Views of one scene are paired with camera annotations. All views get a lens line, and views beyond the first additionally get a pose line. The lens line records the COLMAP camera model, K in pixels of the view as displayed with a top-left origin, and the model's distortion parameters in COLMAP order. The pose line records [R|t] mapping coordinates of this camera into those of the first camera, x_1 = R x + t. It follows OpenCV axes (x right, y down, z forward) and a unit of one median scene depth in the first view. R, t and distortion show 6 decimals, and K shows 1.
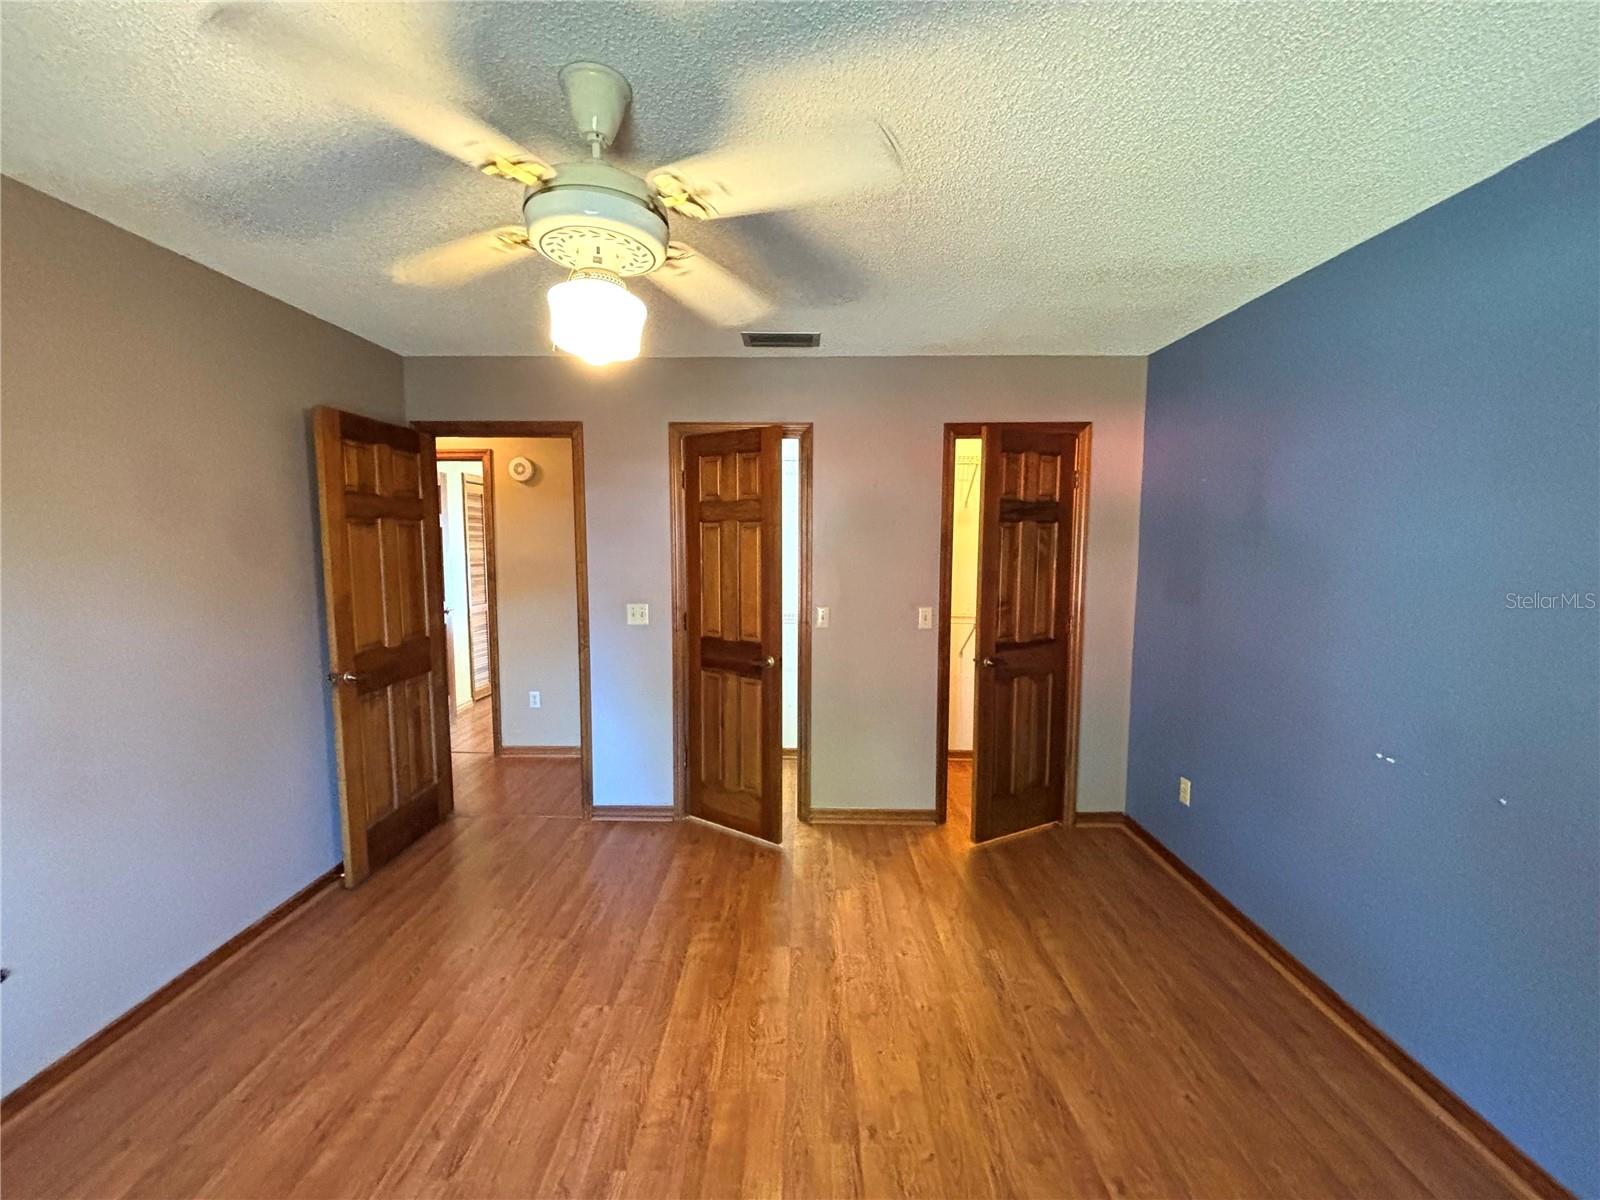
lens RADIAL K [[655.8, 0, 792.5], [0, 655.8, 599.6], [0, 0, 1]] dist [0.001665, -0.000026]
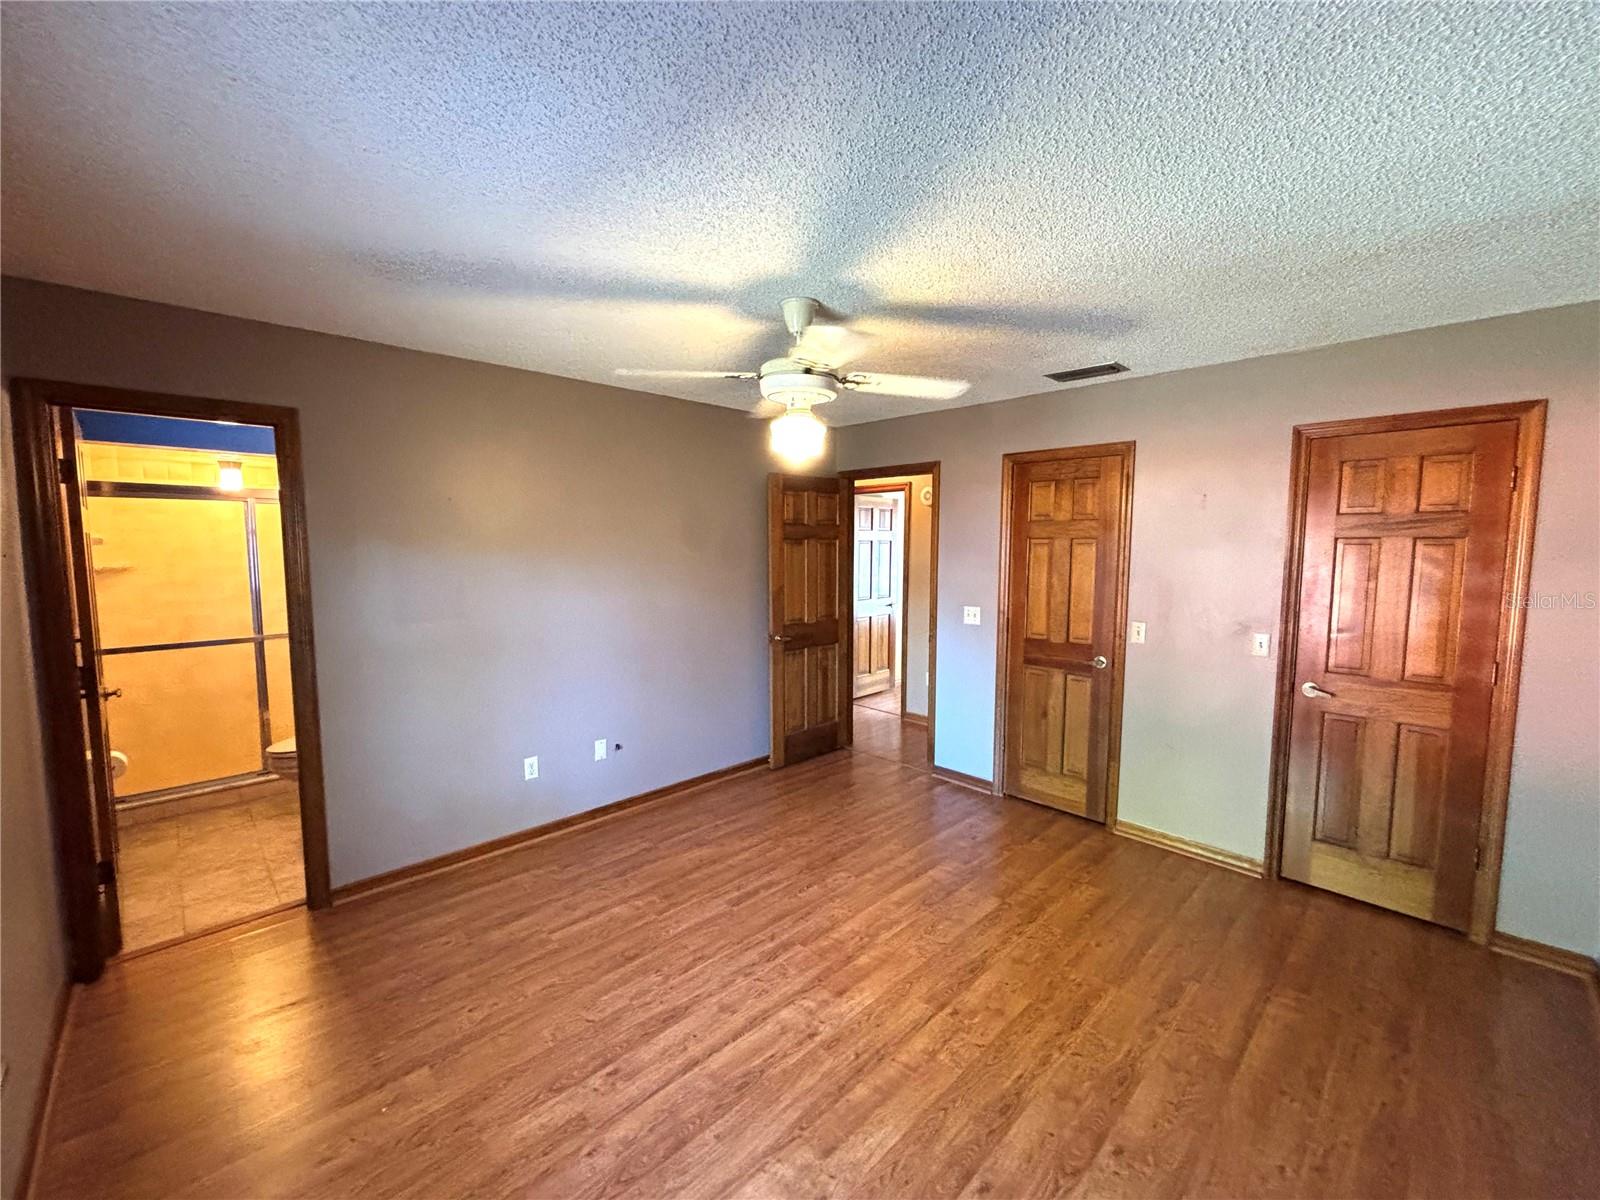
lens RADIAL K [[655.8, 0, 792.5], [0, 655.8, 599.6], [0, 0, 1]] dist [0.001665, -0.000026]
pose [[0.702249, 0.061499, -0.709270, 0.444788], [-0.065232, 0.997629, 0.021915, -0.013269], [0.708936, 0.030878, 0.704596, -0.103826]]
